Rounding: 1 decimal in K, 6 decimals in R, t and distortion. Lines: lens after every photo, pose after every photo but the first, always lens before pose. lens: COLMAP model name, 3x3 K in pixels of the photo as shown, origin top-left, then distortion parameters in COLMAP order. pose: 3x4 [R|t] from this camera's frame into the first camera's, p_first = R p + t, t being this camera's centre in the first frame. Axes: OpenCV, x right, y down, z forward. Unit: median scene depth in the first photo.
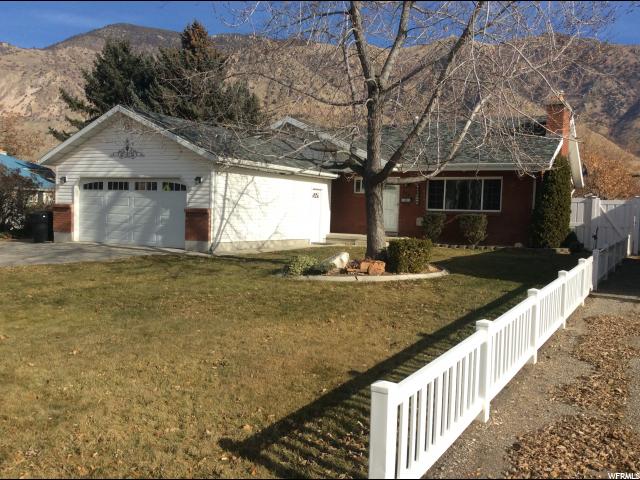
lens RADIAL K [[570.0, 0, 320.0], [0, 570.0, 240.0], [0, 0, 1]] dist [0.092872, -0.139854]
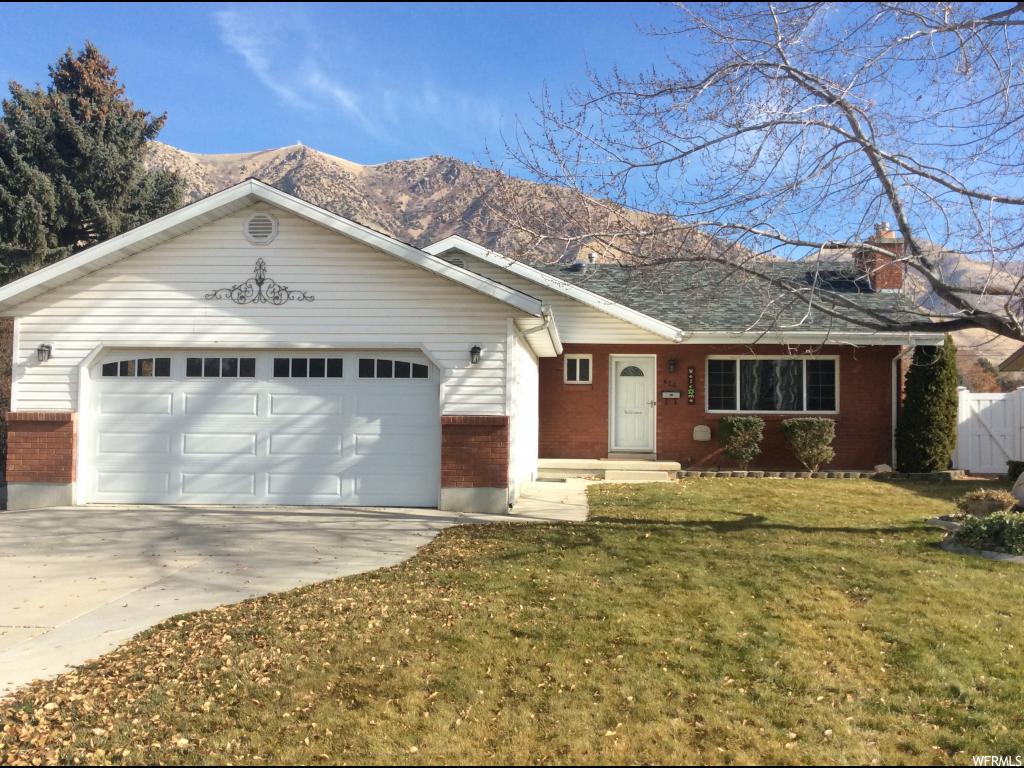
lens RADIAL K [[912.0, 0, 512.0], [0, 912.0, 384.0], [0, 0, 1]] dist [0.092872, -0.139854]
pose [[0.911087, -0.003530, 0.412200, -0.450342], [0.038562, 0.996308, -0.076702, -0.022301], [-0.410407, 0.085778, 0.907859, 0.306933]]
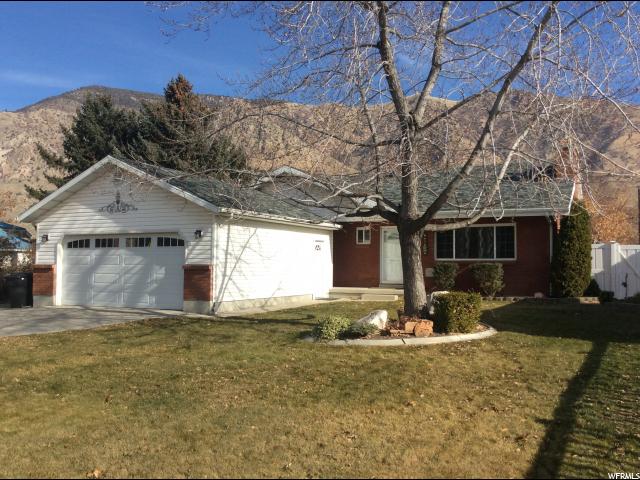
lens RADIAL K [[570.0, 0, 320.0], [0, 570.0, 240.0], [0, 0, 1]] dist [0.092872, -0.139854]
pose [[0.998729, -0.025477, 0.043489, -0.054572], [0.029391, 0.995338, -0.091861, -0.005201], [-0.040946, 0.093022, 0.994822, 0.080676]]
